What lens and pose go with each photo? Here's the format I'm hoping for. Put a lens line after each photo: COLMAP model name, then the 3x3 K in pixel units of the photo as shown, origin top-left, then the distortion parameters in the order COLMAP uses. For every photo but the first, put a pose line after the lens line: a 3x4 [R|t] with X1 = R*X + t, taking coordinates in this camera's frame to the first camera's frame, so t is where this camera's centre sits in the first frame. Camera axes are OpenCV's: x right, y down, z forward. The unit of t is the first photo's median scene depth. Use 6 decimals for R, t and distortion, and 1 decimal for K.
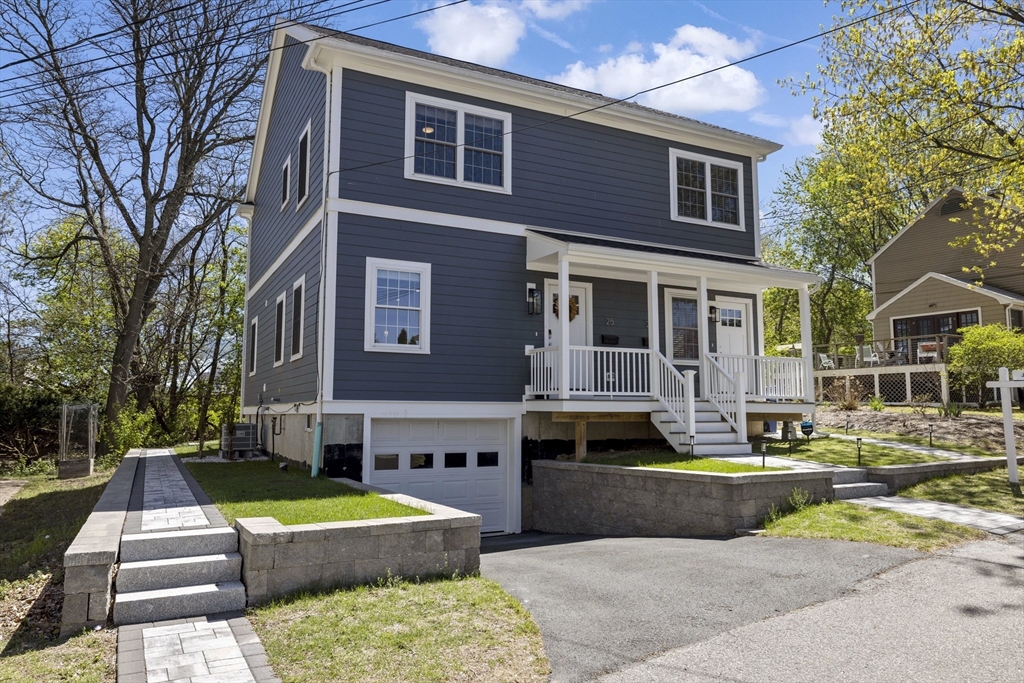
lens RADIAL K [[703.7, 0, 512.5], [0, 703.7, 341.2], [0, 0, 1]] dist [0.030728, 0.000719]
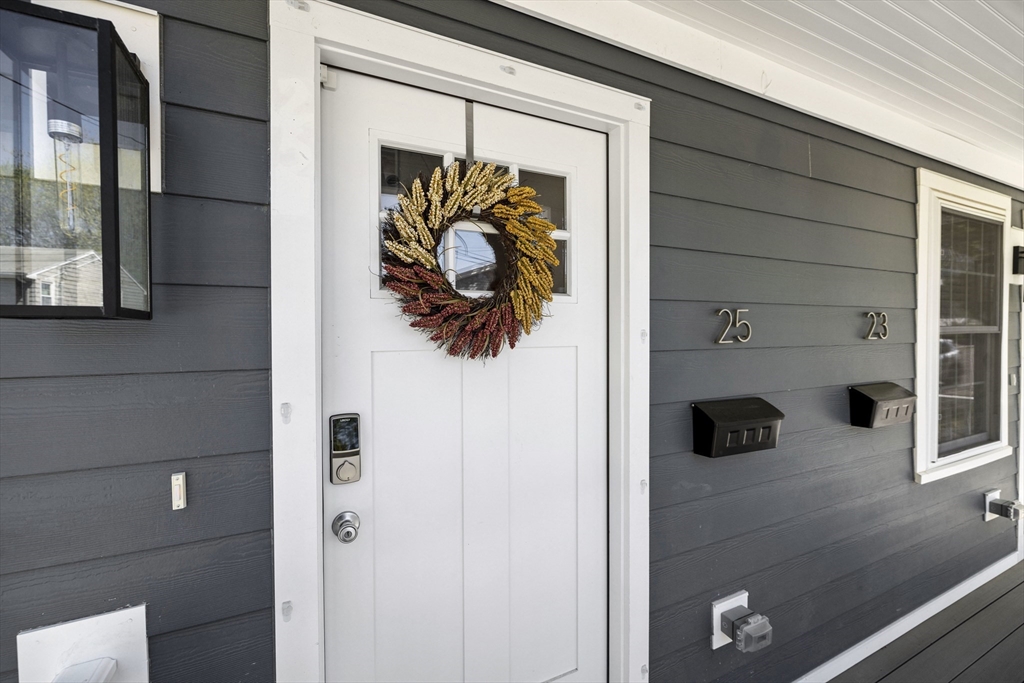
lens RADIAL K [[431.0, 0, 511.5], [0, 431.0, 338.3], [0, 0, 1]] dist [0.014411, 0.000867]
pose [[0.999732, -0.004985, -0.022624, 0.088523], [0.007649, 0.992834, 0.119261, -0.041515], [0.021868, -0.119402, 0.992605, 0.951587]]
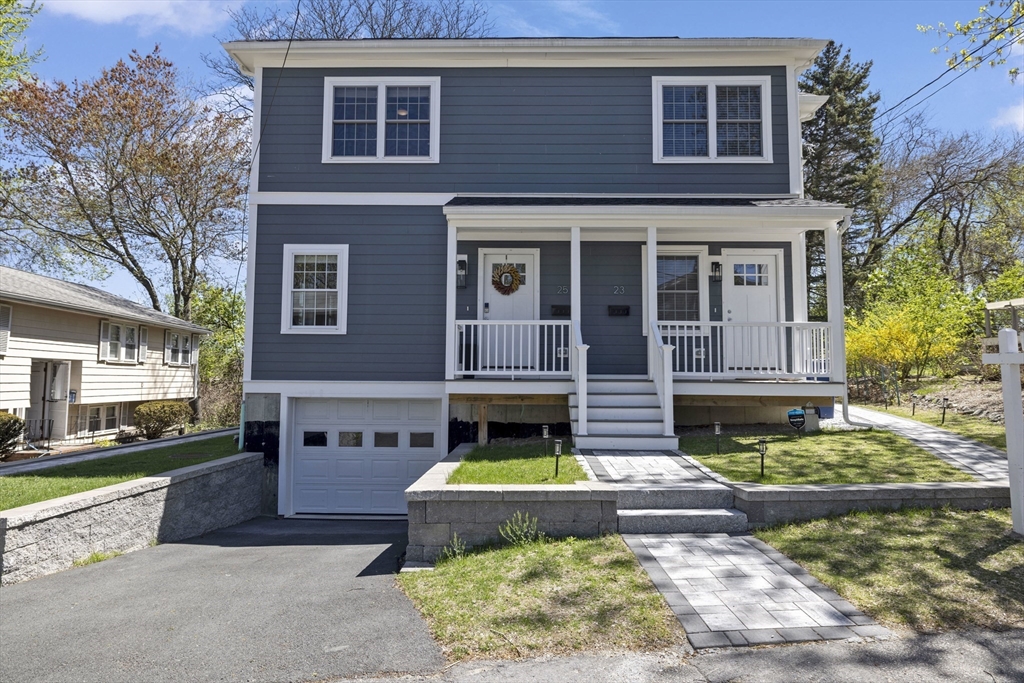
lens RADIAL K [[635.5, 0, 510.3], [0, 635.5, 338.7], [0, 0, 1]] dist [0.010612, -0.000872]
pose [[0.884147, -0.028710, -0.466327, 0.481588], [0.042551, 0.998910, 0.019177, 0.015946], [0.465268, -0.036798, 0.884405, 0.284961]]
